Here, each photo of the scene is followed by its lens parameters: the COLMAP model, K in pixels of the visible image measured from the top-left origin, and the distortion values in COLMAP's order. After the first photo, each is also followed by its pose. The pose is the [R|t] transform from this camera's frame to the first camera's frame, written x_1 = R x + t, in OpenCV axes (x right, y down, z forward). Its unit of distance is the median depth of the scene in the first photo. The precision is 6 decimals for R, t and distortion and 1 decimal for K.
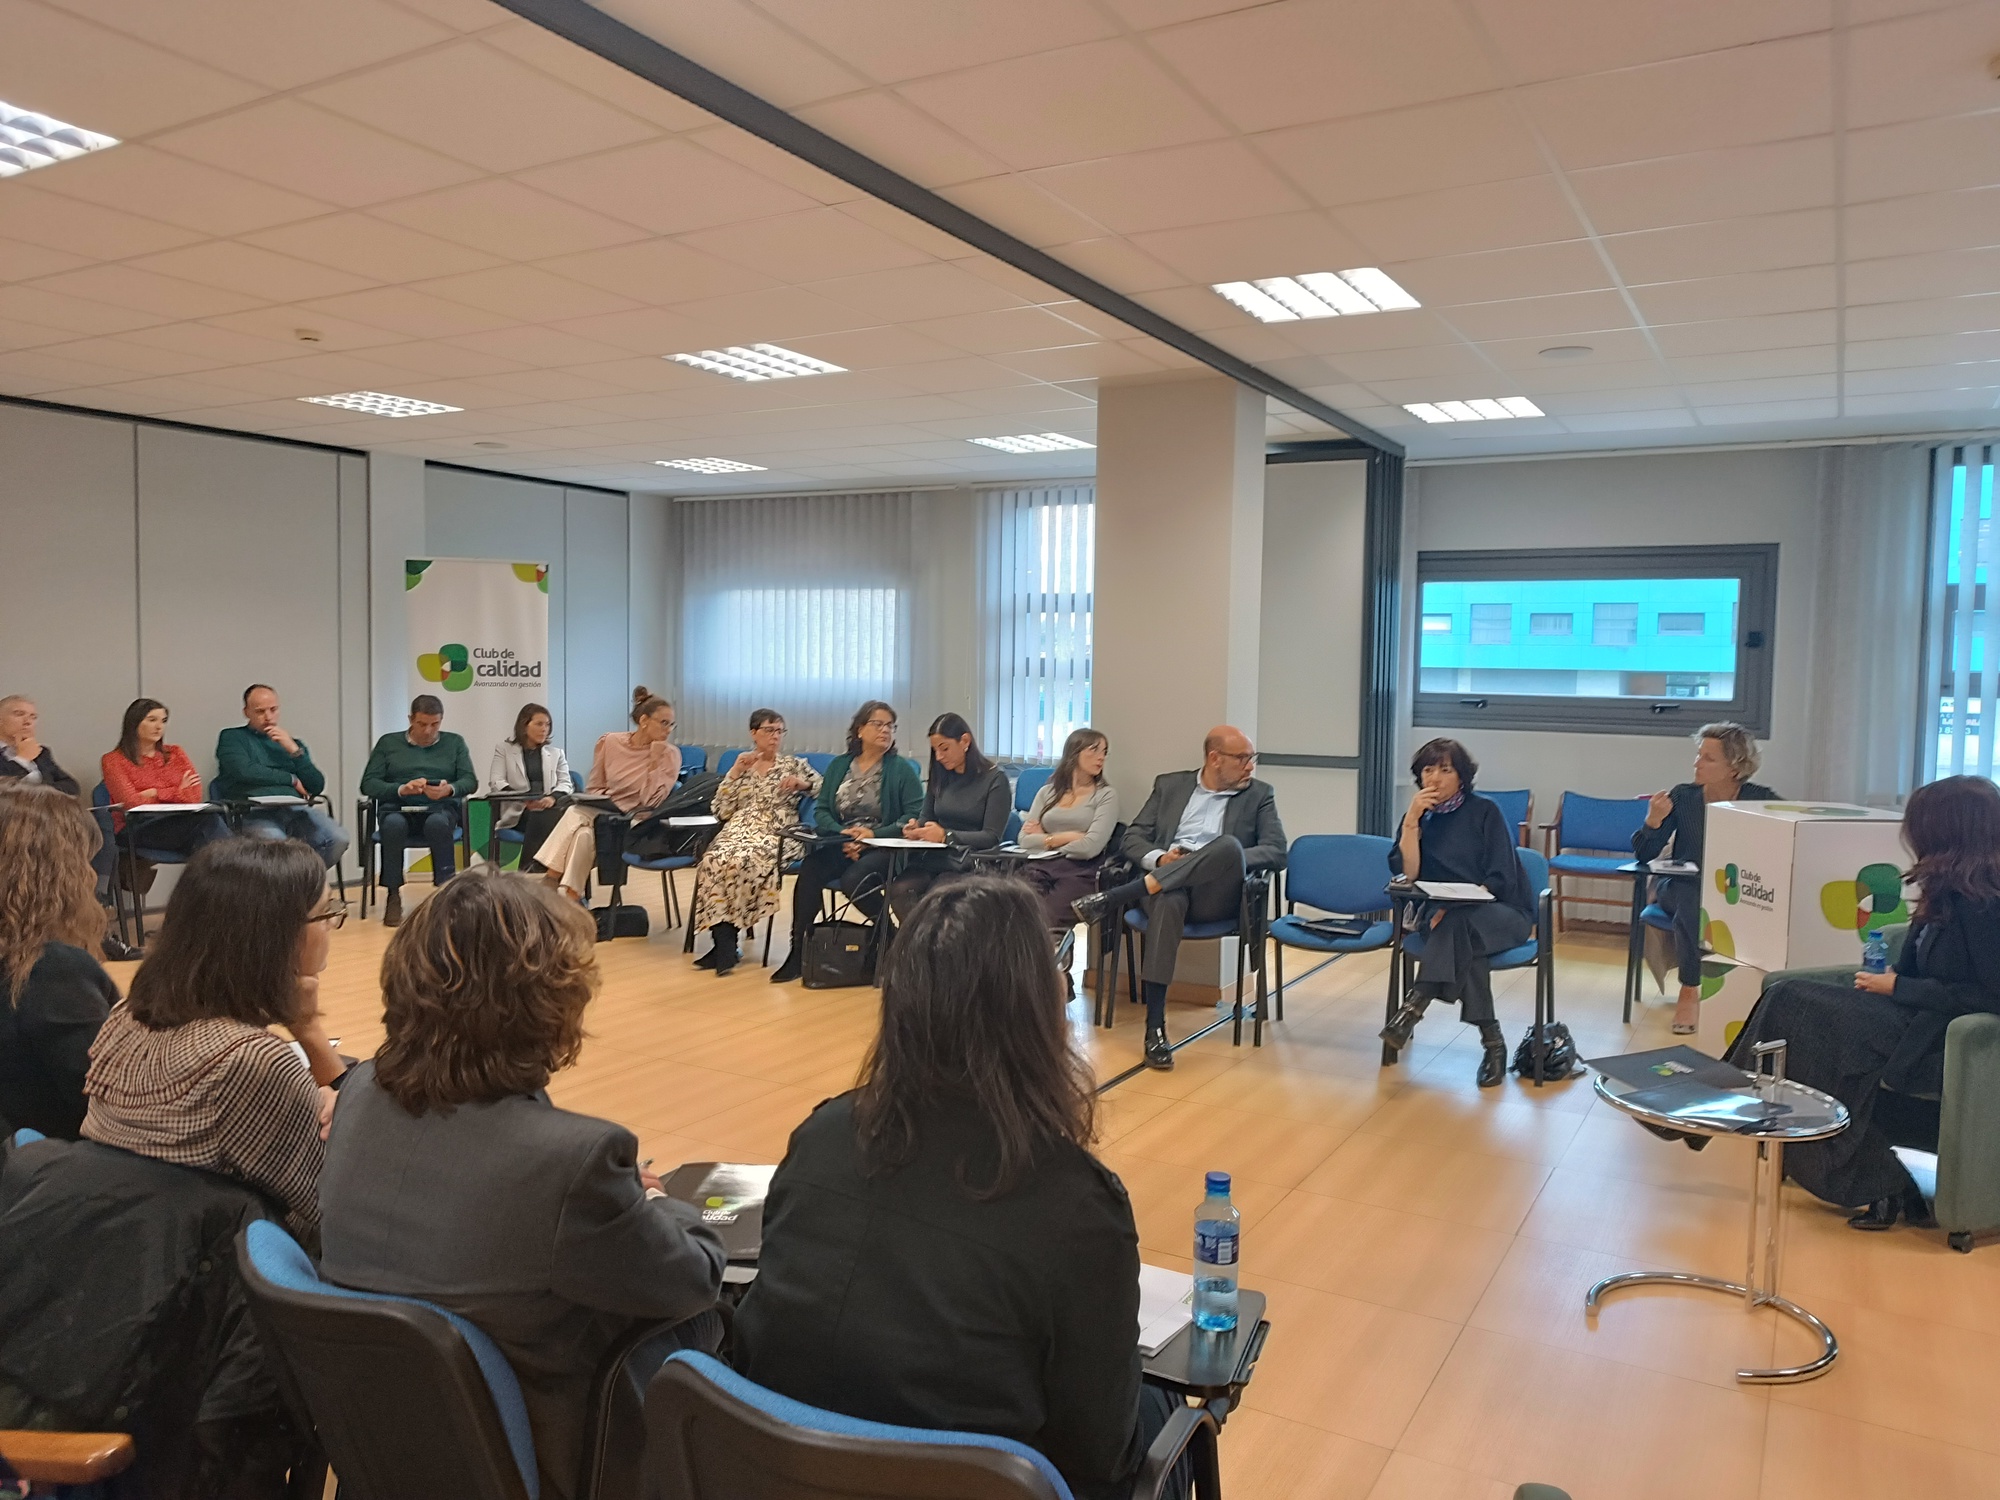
lens RADIAL K [[1434.9, 0, 1001.0], [0, 1434.9, 721.1], [0, 0, 1]] dist [0.016396, -0.000418]
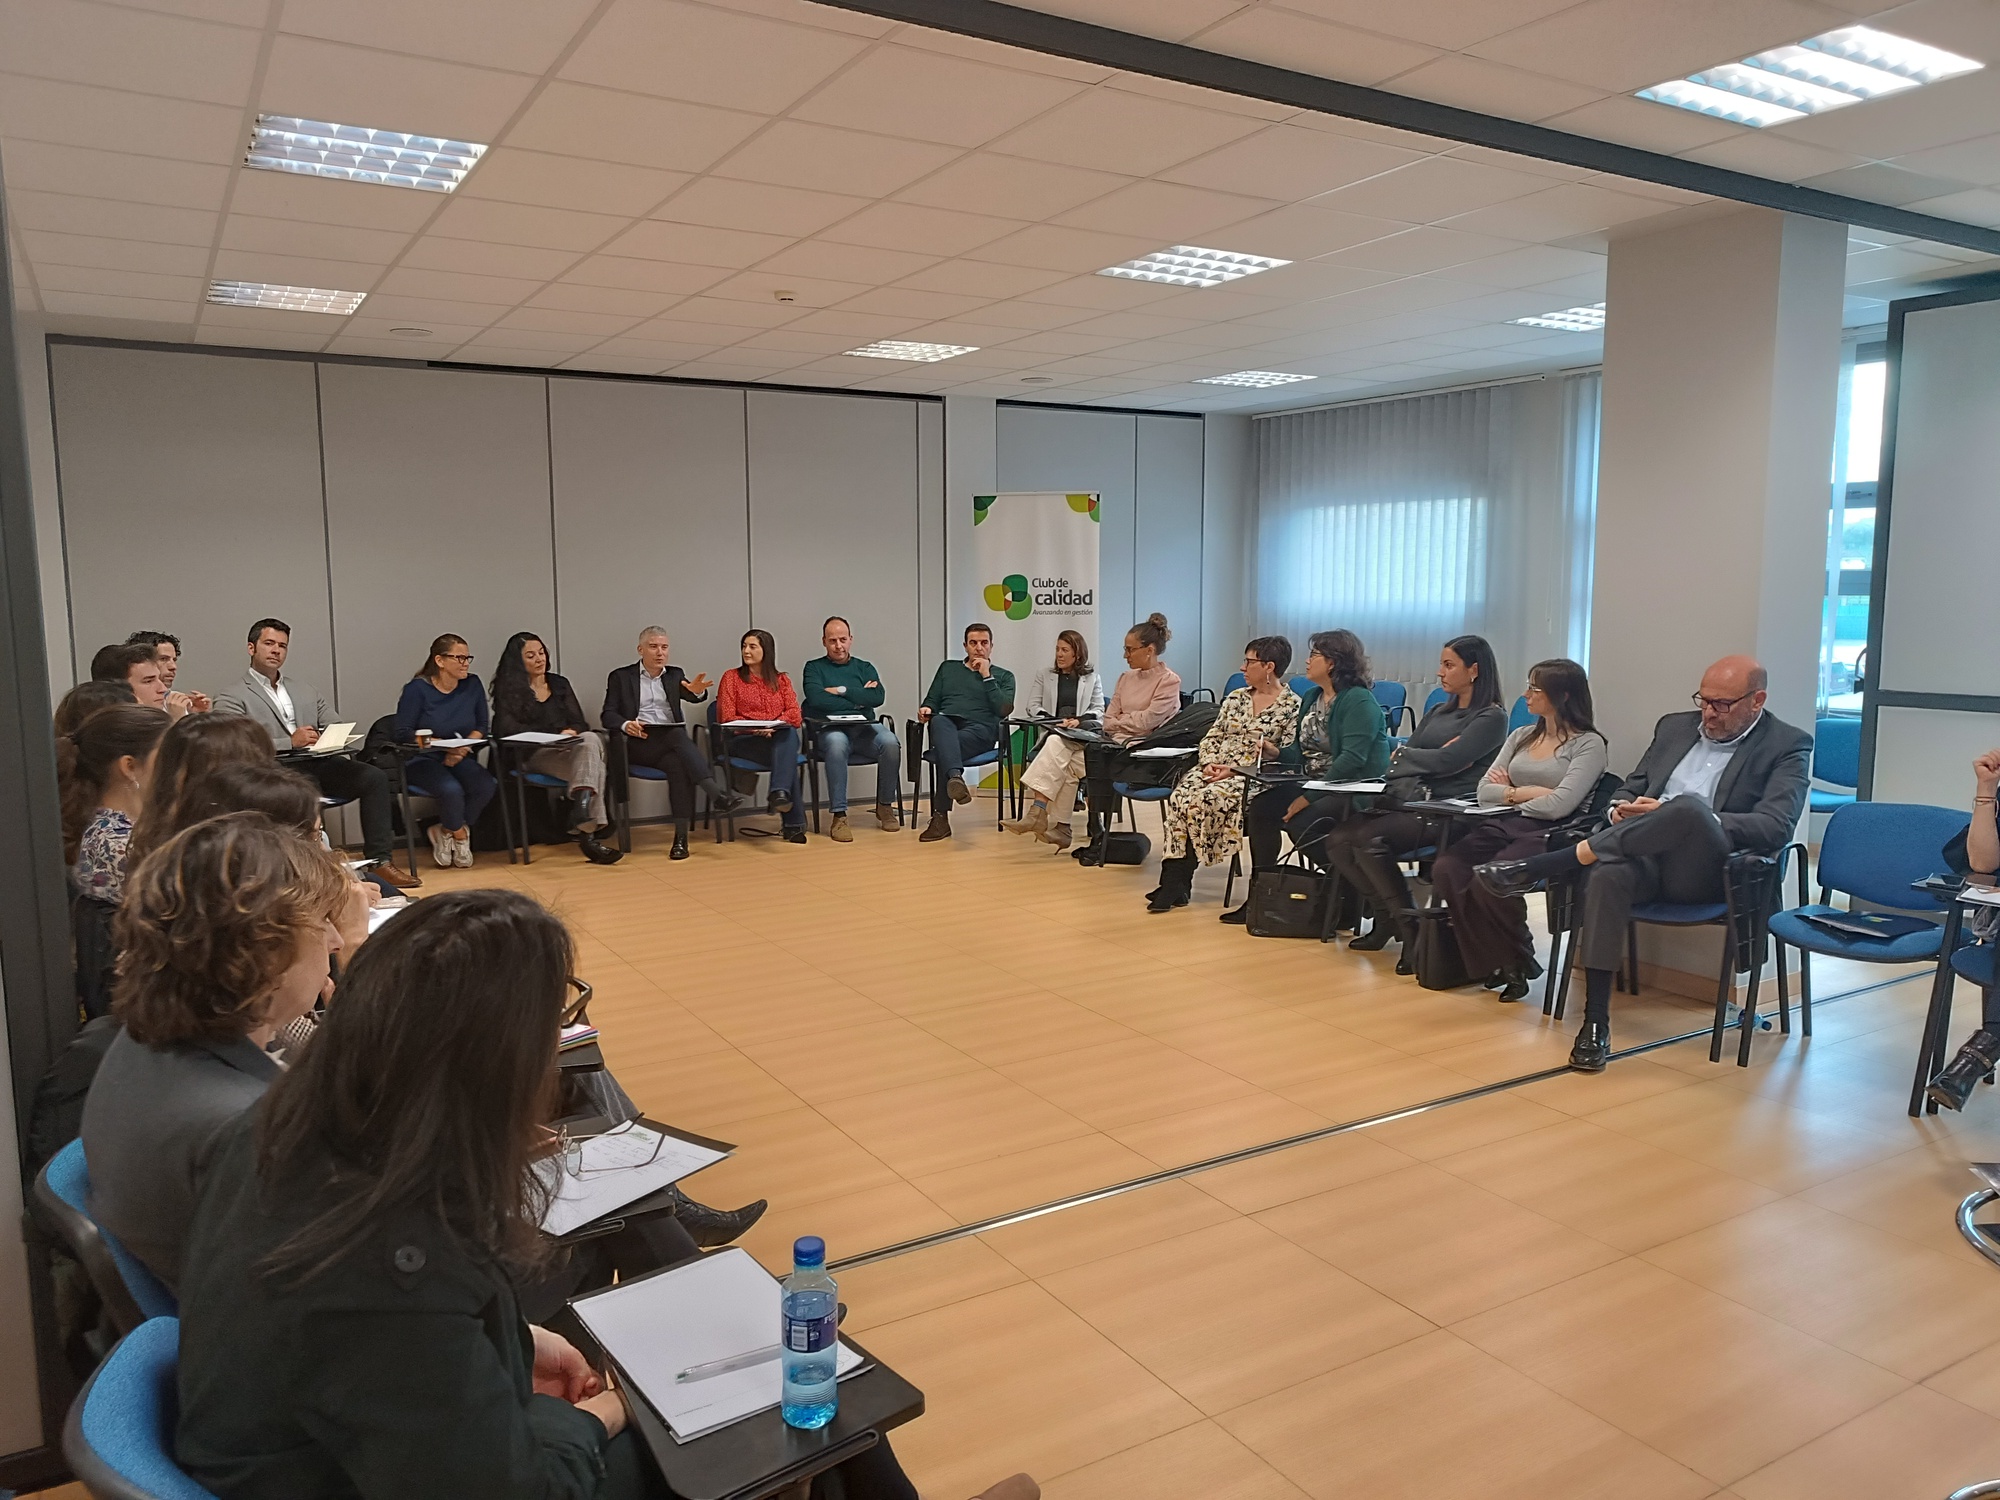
lens RADIAL K [[1425.1, 0, 1000.0], [0, 1425.1, 750.0], [0, 0, 1]] dist [0.074376, -0.084343]
pose [[0.873151, 0.036474, -0.486083, 0.126419], [0.001474, 0.996994, 0.077459, -0.006508], [0.487447, -0.068350, 0.870473, 0.072694]]
